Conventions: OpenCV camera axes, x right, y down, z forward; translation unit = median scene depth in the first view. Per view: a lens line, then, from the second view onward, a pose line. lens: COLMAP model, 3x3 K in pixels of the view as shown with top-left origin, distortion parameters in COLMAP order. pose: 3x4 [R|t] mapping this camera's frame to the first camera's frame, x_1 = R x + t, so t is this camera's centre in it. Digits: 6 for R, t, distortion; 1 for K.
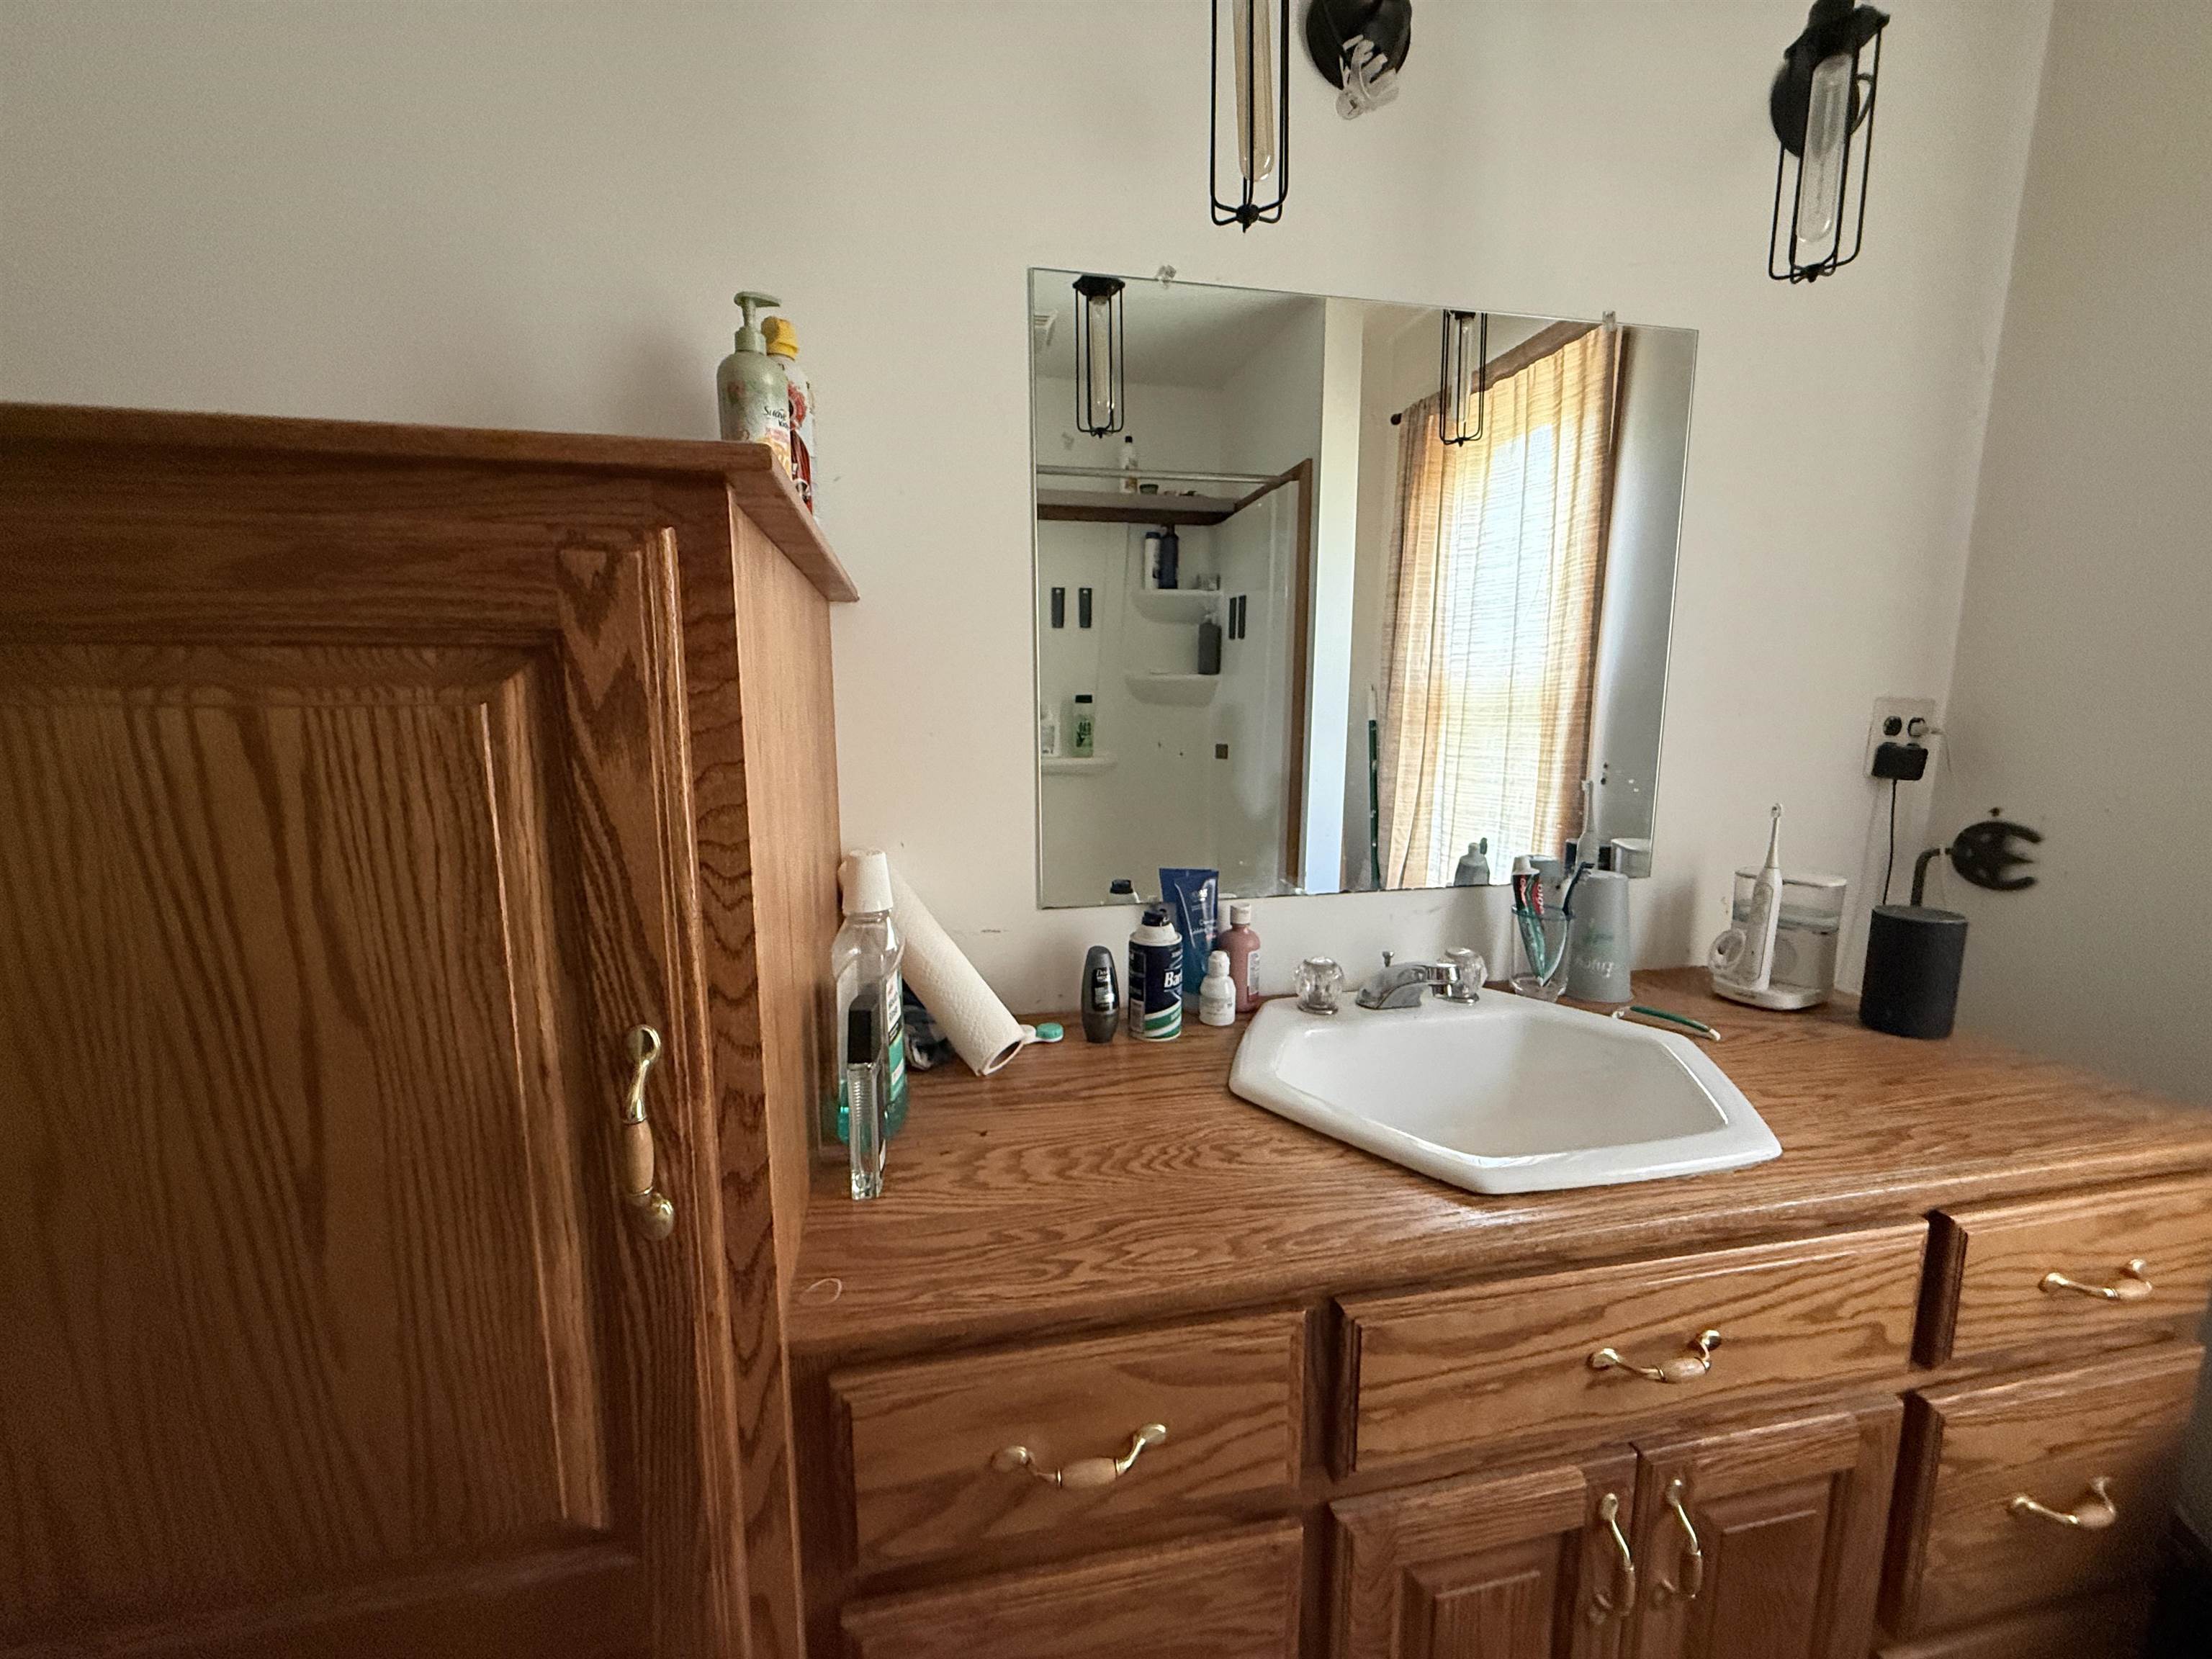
lens RADIAL K [[882.2, 0, 1106.0], [0, 882.2, 829.5], [0, 0, 1]] dist [-0.012172, -0.000016]
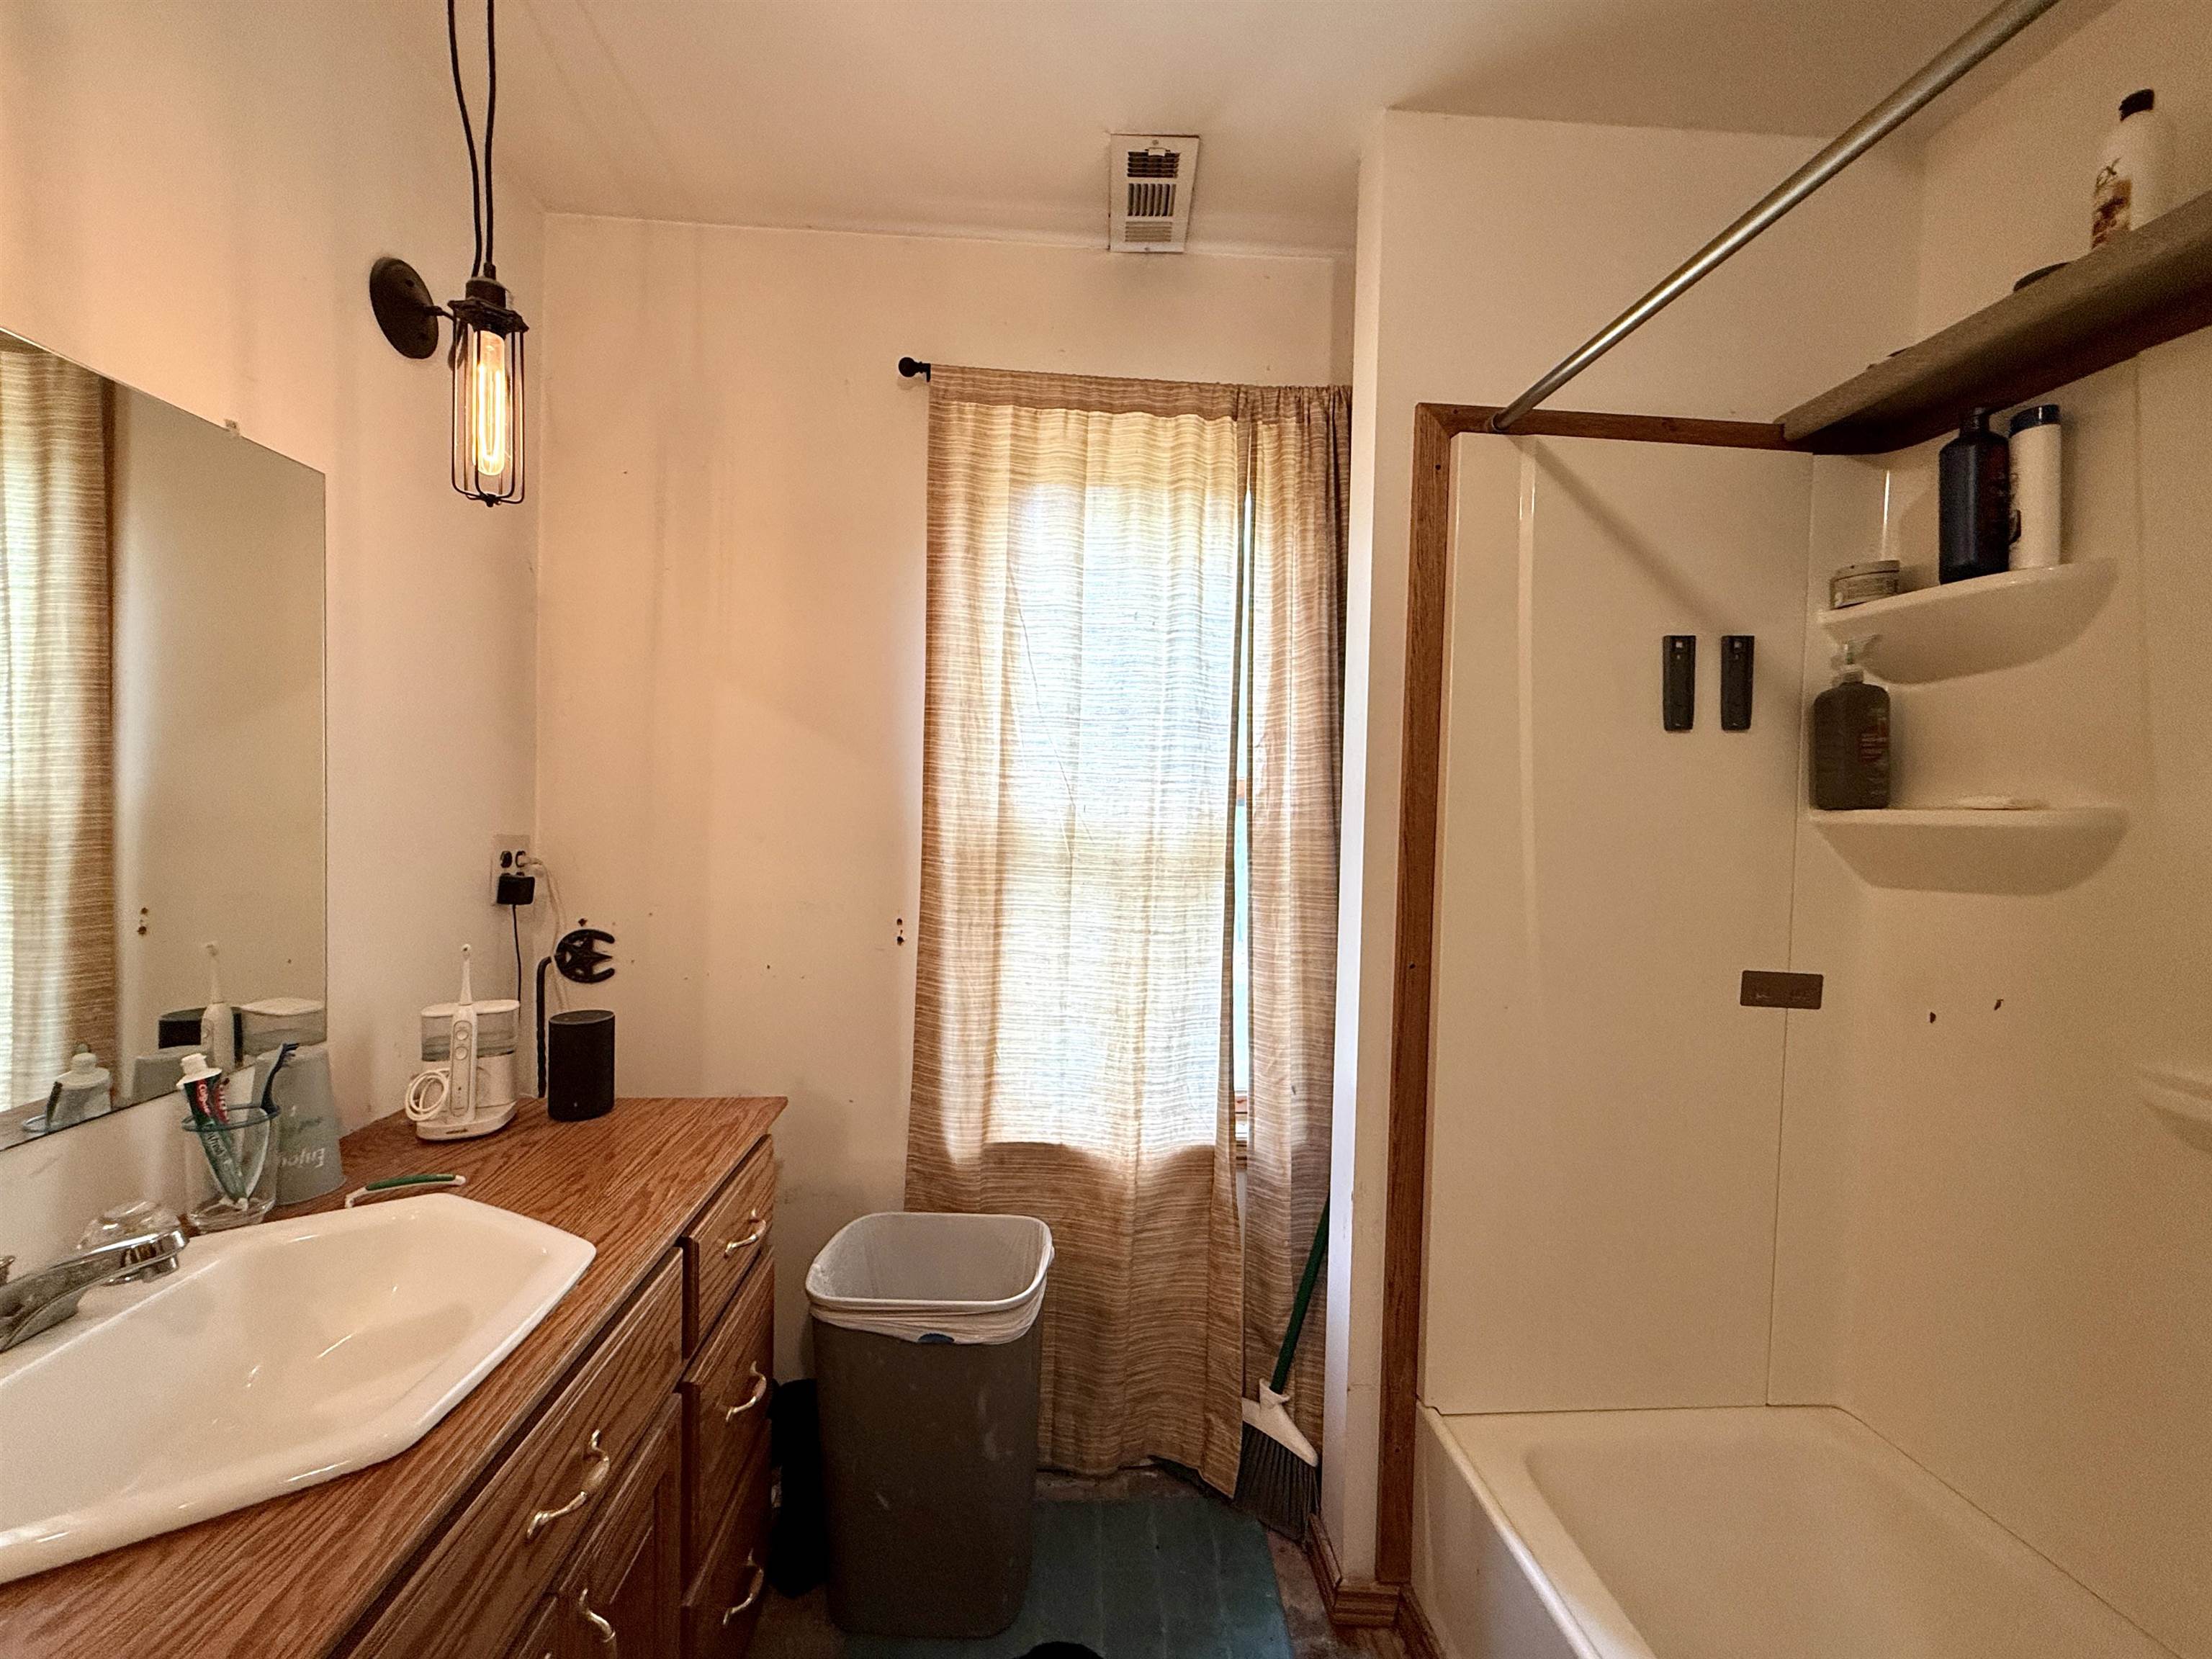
lens RADIAL K [[887.3, 0, 1106.0], [0, 887.3, 829.5], [0, 0, 1]] dist [-0.000079, 0.000164]
pose [[0.127893, -0.014875, 0.991676, -0.227851], [0.120987, 0.992654, -0.000713, -0.079095], [-0.984381, 0.120071, 0.128753, 0.064781]]
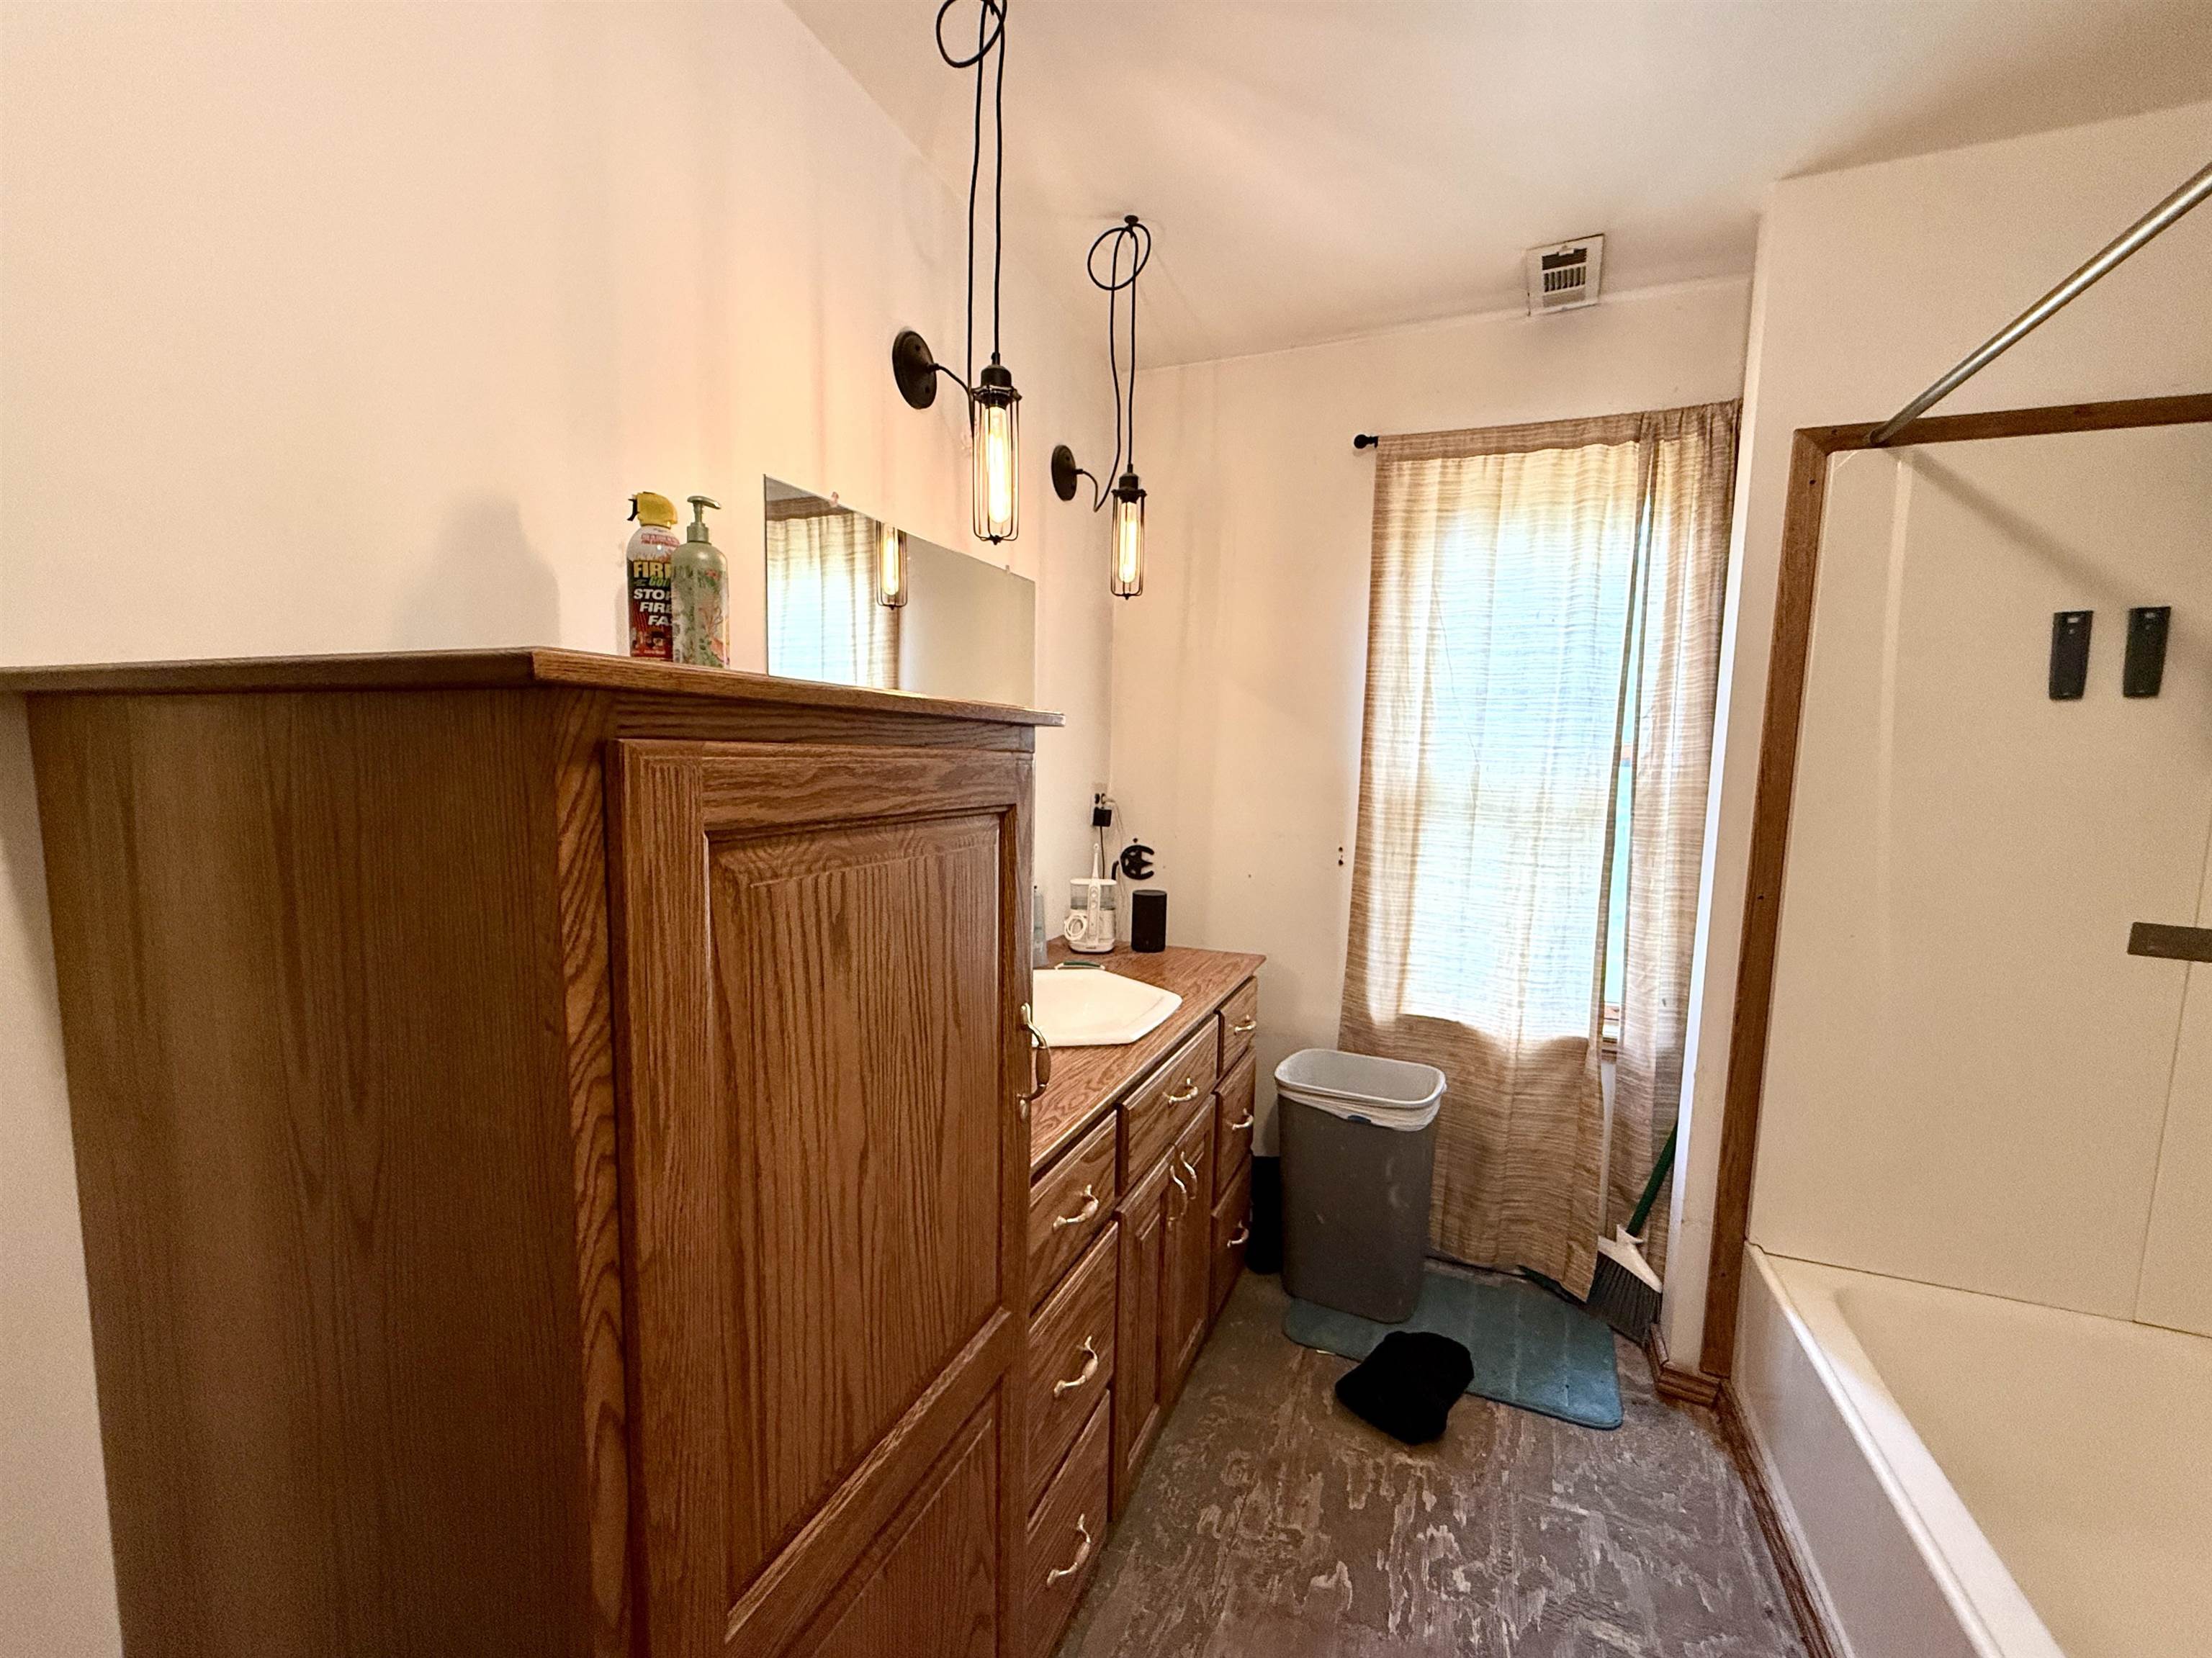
lens RADIAL K [[848.9, 0, 1130.5], [0, 848.9, 846.3], [0, 0, 1]] dist [0.001498, 0.000213]
pose [[0.553850, -0.066639, 0.829945, -0.767373], [0.093488, 0.995466, 0.017541, -0.053975], [-0.827351, 0.067875, 0.557569, -0.099608]]
